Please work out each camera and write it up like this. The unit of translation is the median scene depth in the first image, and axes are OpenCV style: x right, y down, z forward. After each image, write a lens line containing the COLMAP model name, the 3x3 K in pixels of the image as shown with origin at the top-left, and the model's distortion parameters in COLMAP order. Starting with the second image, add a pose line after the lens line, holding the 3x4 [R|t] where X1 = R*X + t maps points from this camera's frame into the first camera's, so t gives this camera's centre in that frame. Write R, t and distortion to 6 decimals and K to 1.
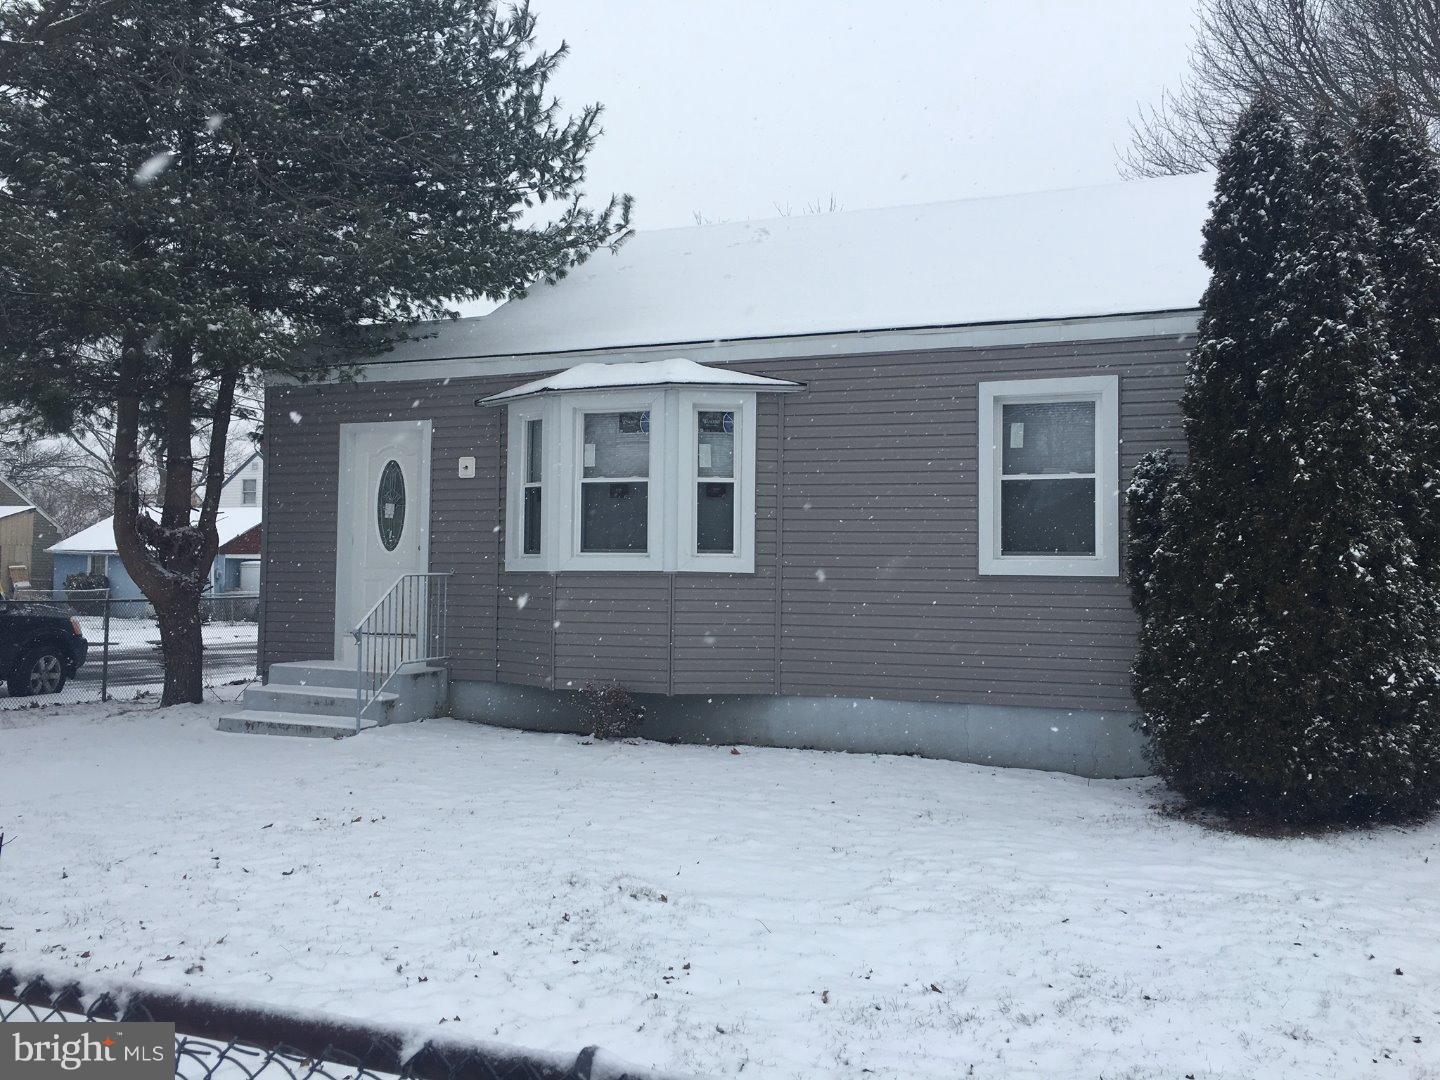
lens RADIAL K [[1219.6, 0, 717.4], [0, 1219.6, 540.0], [0, 0, 1]] dist [0.065064, -0.076841]
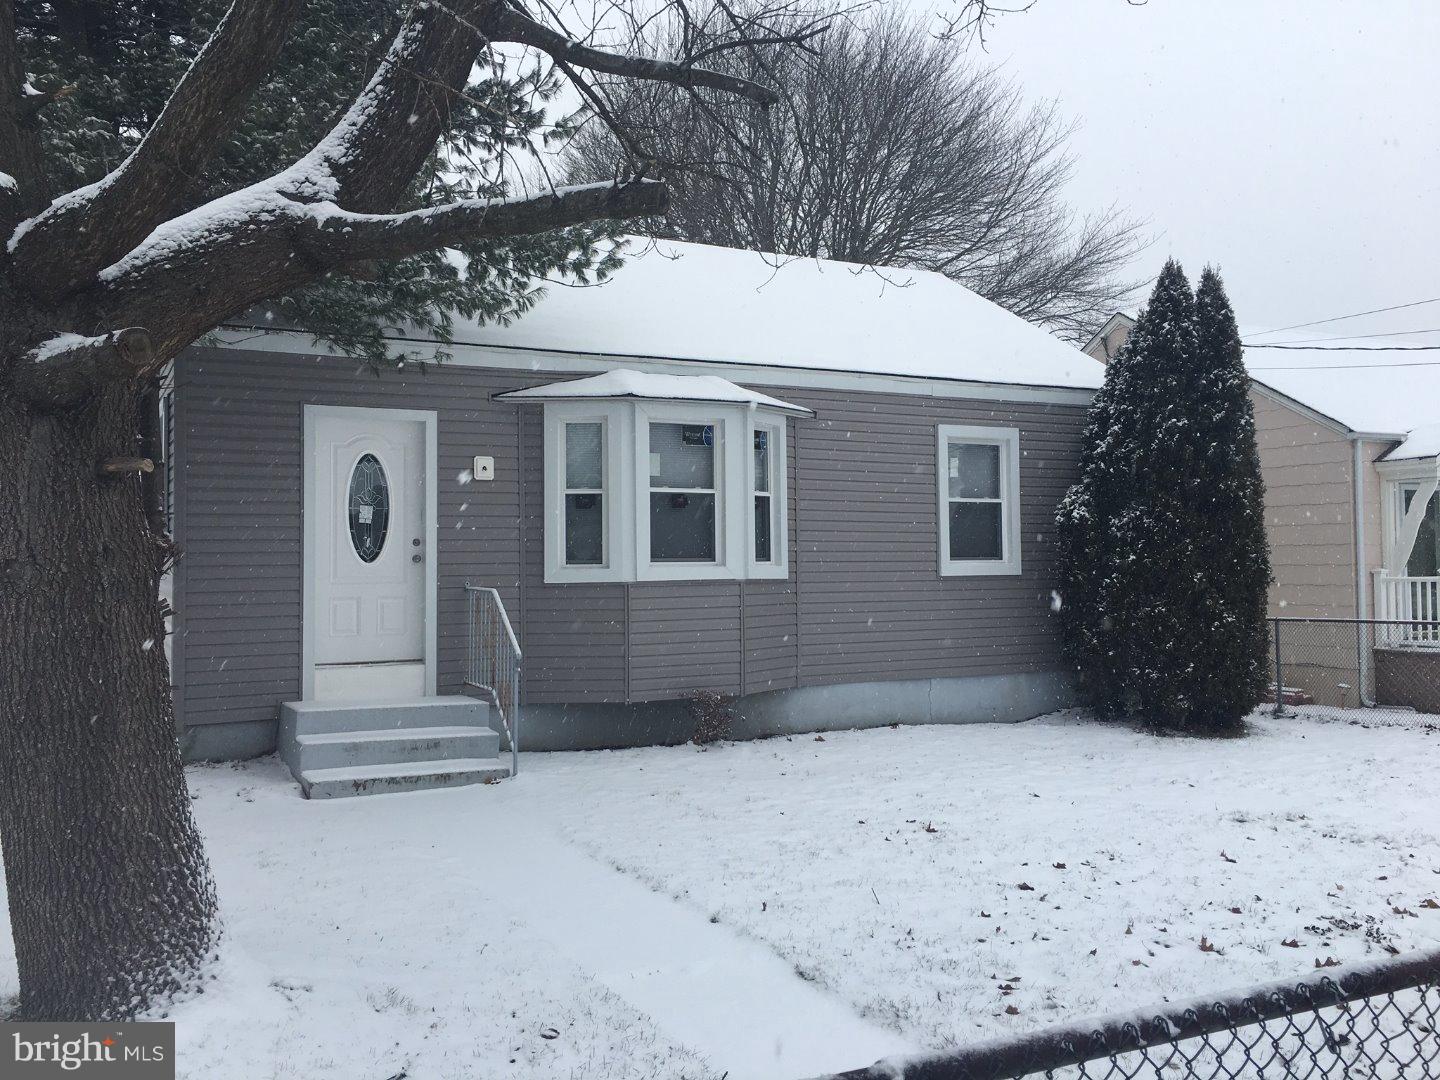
lens RADIAL K [[1219.6, 0, 715.7], [0, 1219.6, 540.0], [0, 0, 1]] dist [0.065064, -0.076841]
pose [[0.659274, 0.004418, 0.751890, -0.834065], [0.002651, 0.999963, -0.008201, 0.000747], [-0.751898, 0.007400, 0.659238, 0.314975]]
